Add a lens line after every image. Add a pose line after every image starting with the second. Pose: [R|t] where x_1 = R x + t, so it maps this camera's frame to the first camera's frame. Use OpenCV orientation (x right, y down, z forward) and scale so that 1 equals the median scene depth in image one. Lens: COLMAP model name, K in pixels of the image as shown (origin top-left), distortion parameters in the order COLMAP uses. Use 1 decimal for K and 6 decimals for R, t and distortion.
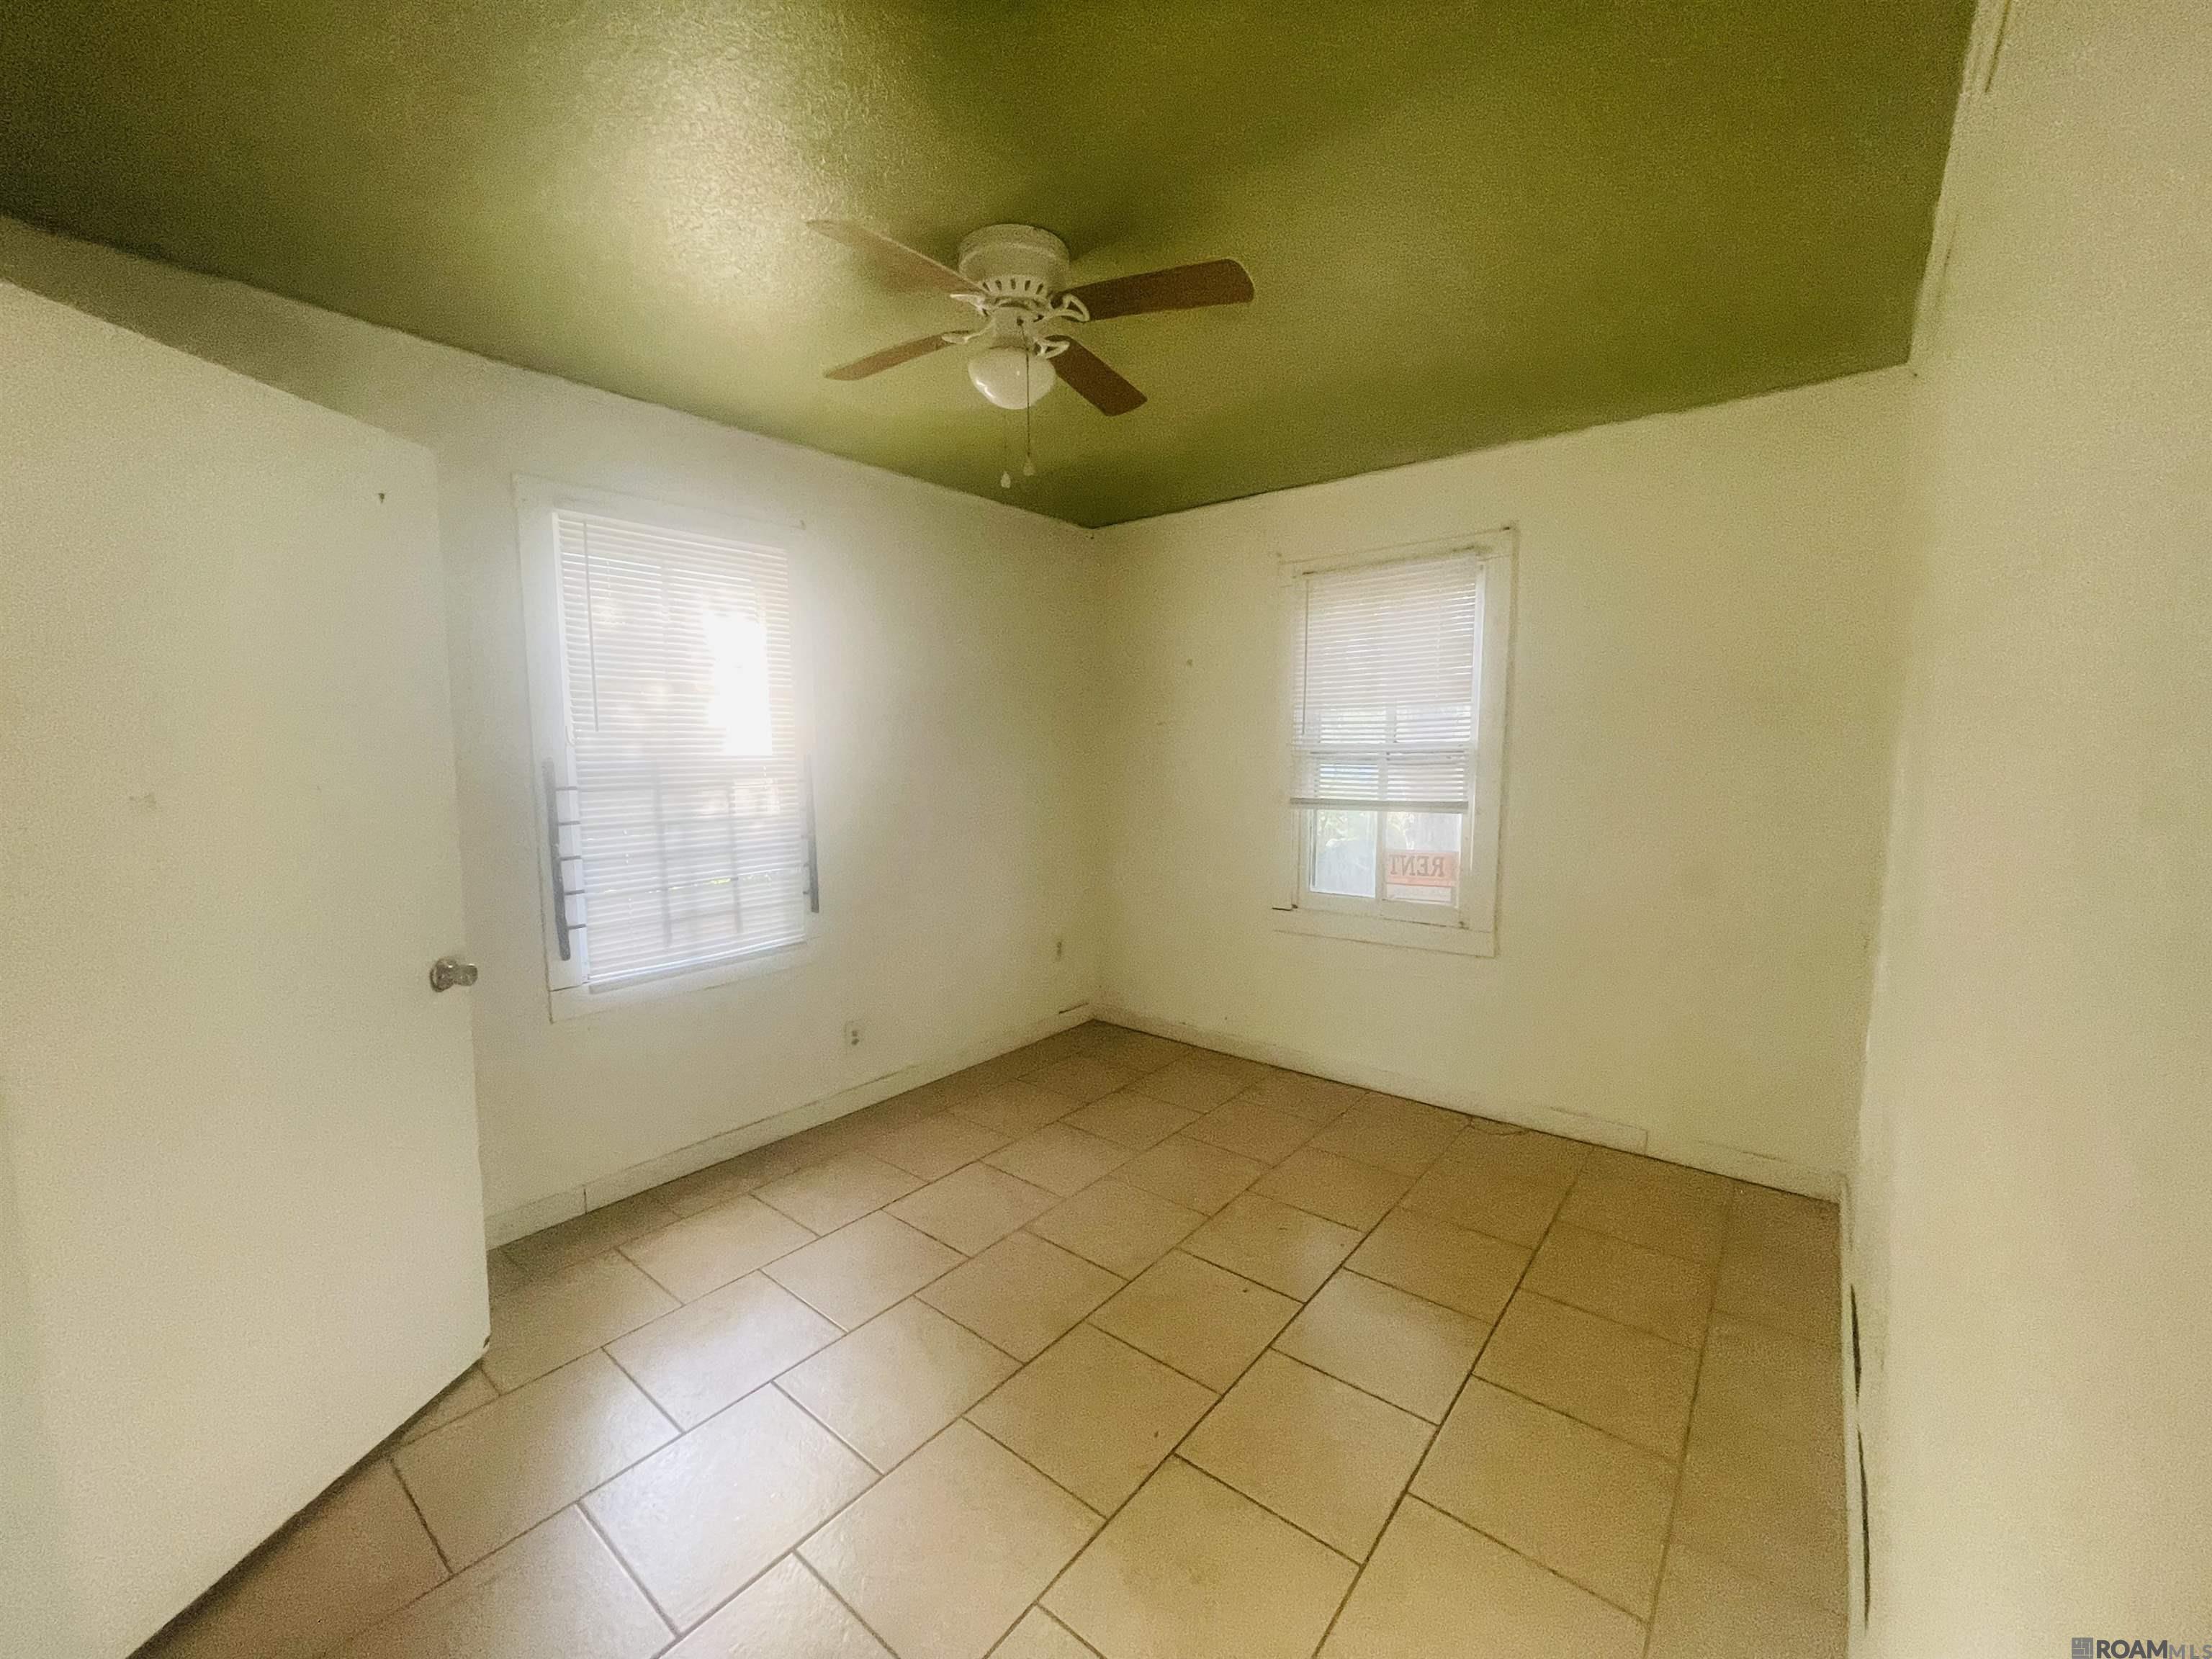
lens RADIAL K [[890.5, 0, 1105.4], [0, 890.5, 832.6], [0, 0, 1]] dist [0.000224, -0.000990]
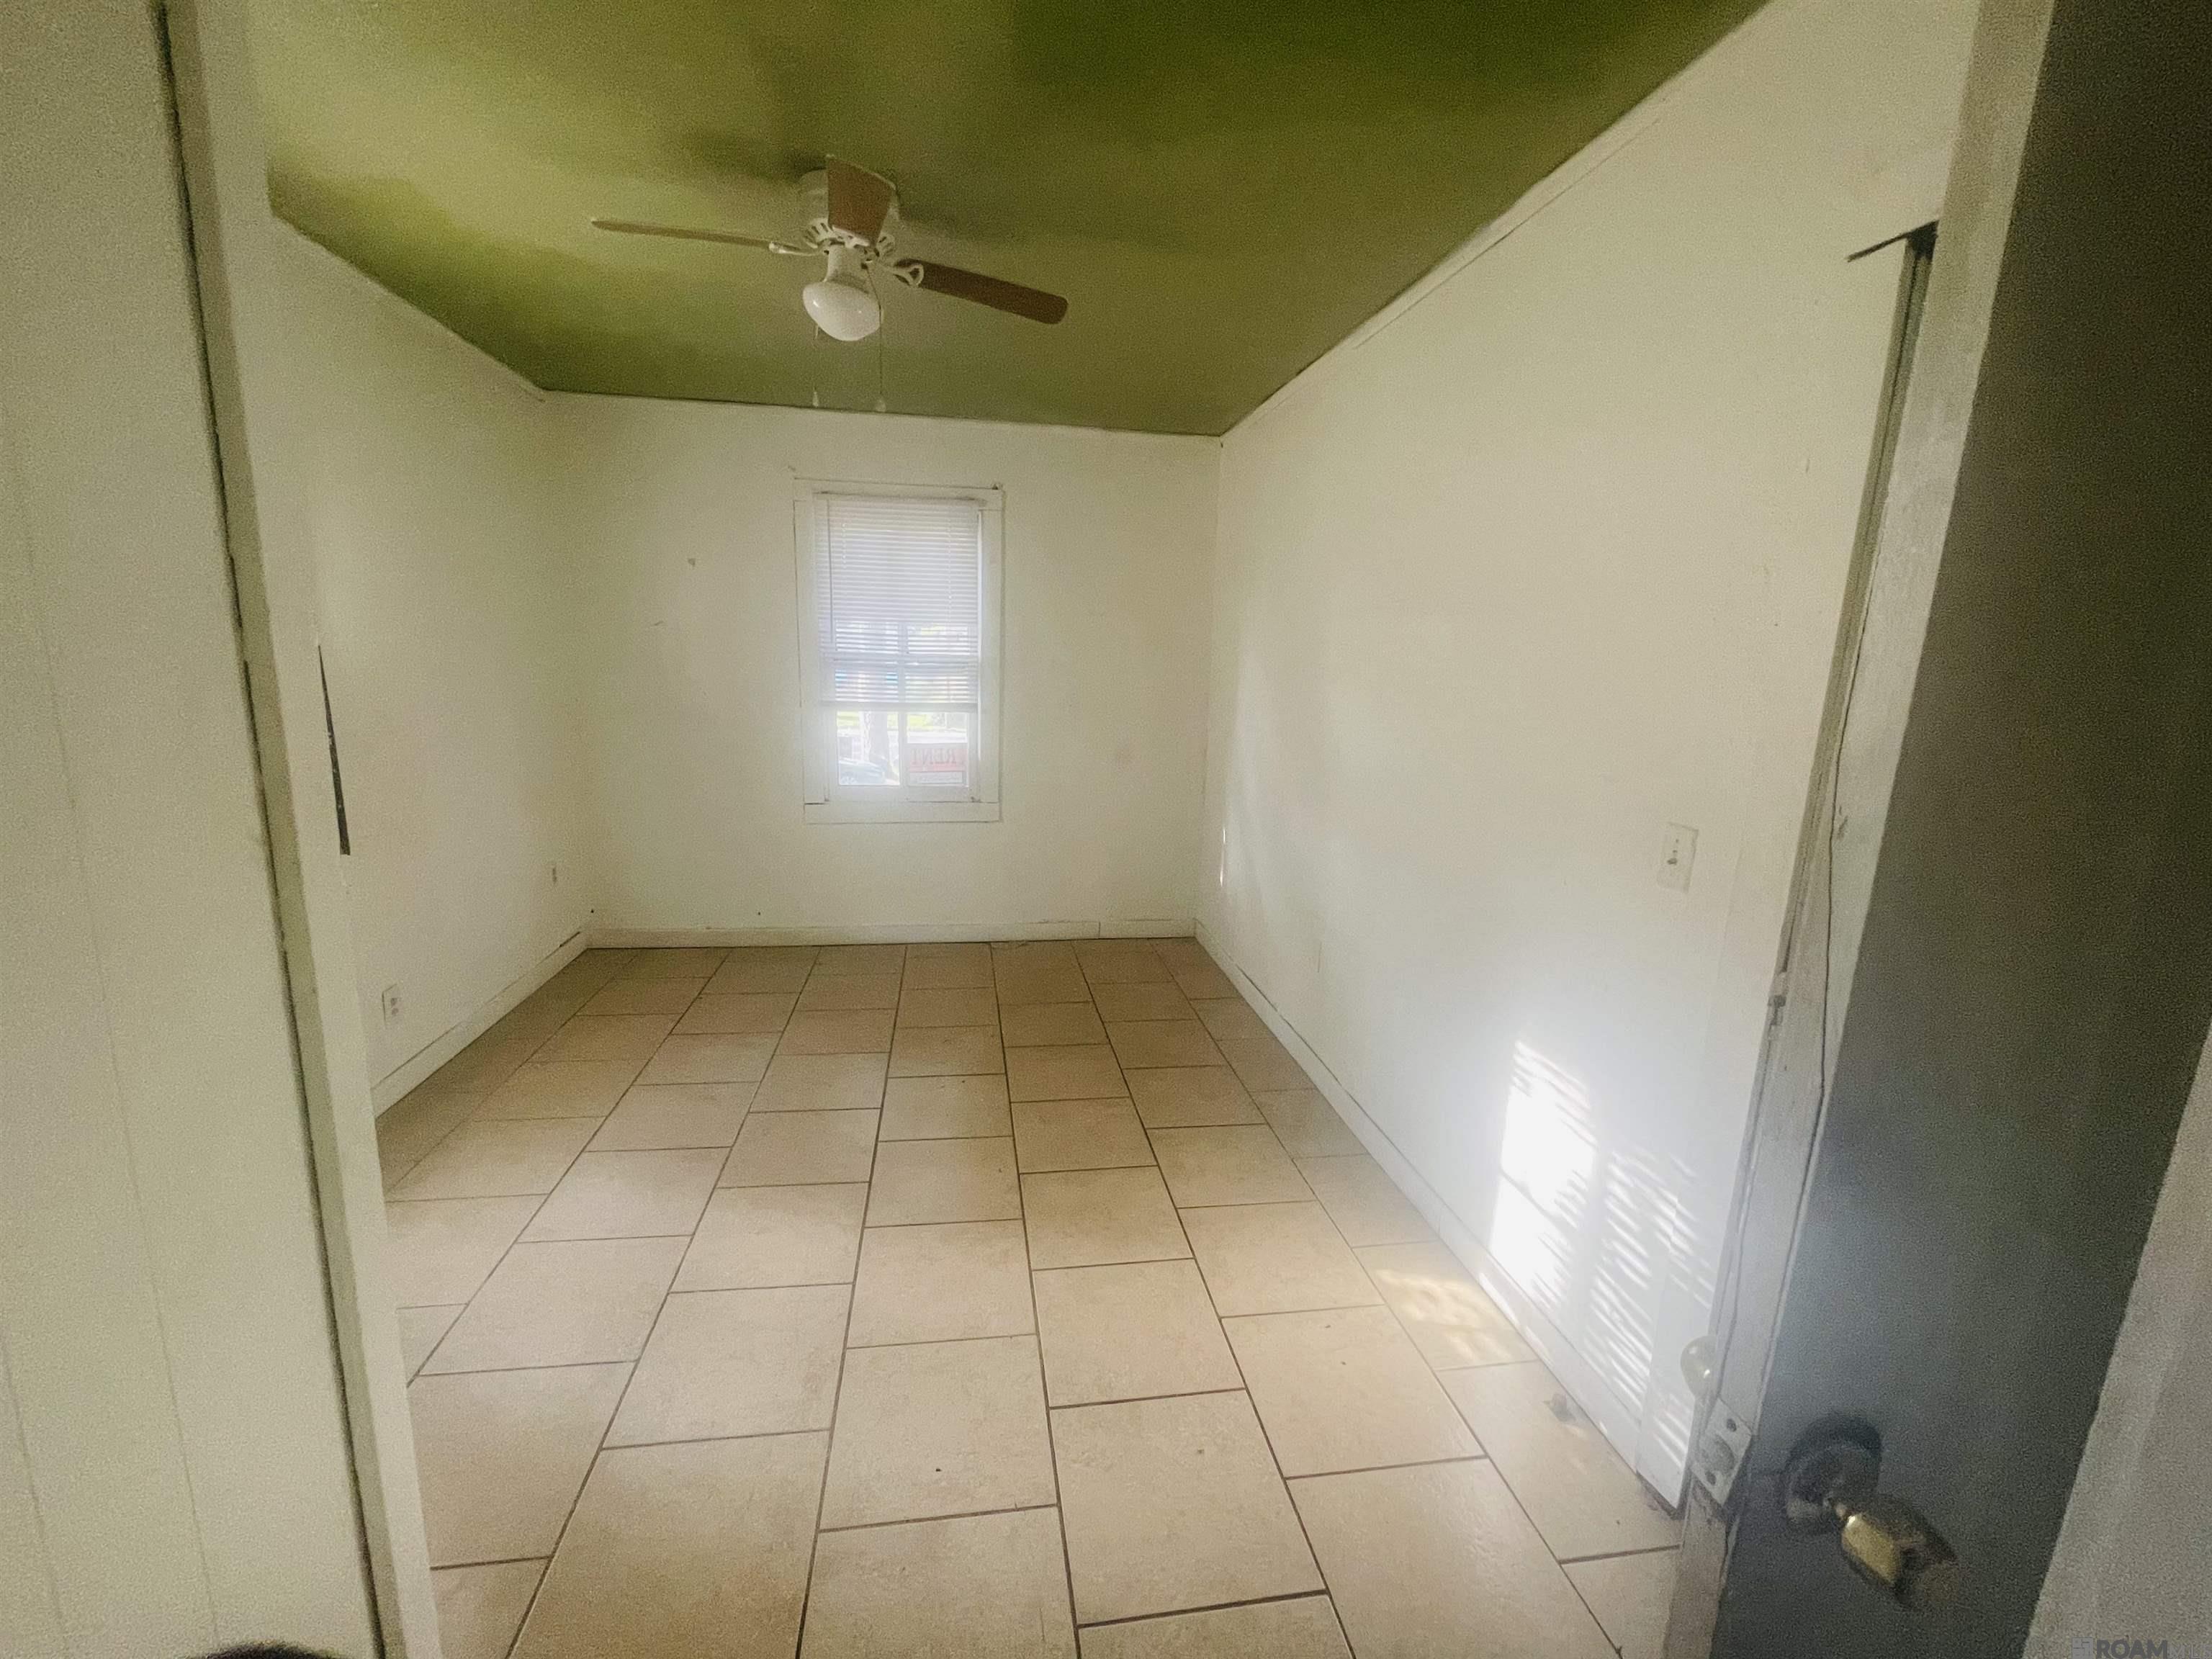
lens RADIAL K [[890.5, 0, 1099.2], [0, 890.5, 826.6], [0, 0, 1]] dist [0.000224, -0.000990]
pose [[0.671899, -0.110988, 0.732280, -0.422199], [0.039632, 0.992679, 0.114092, 0.002984], [-0.739582, -0.047637, 0.671379, 0.001442]]
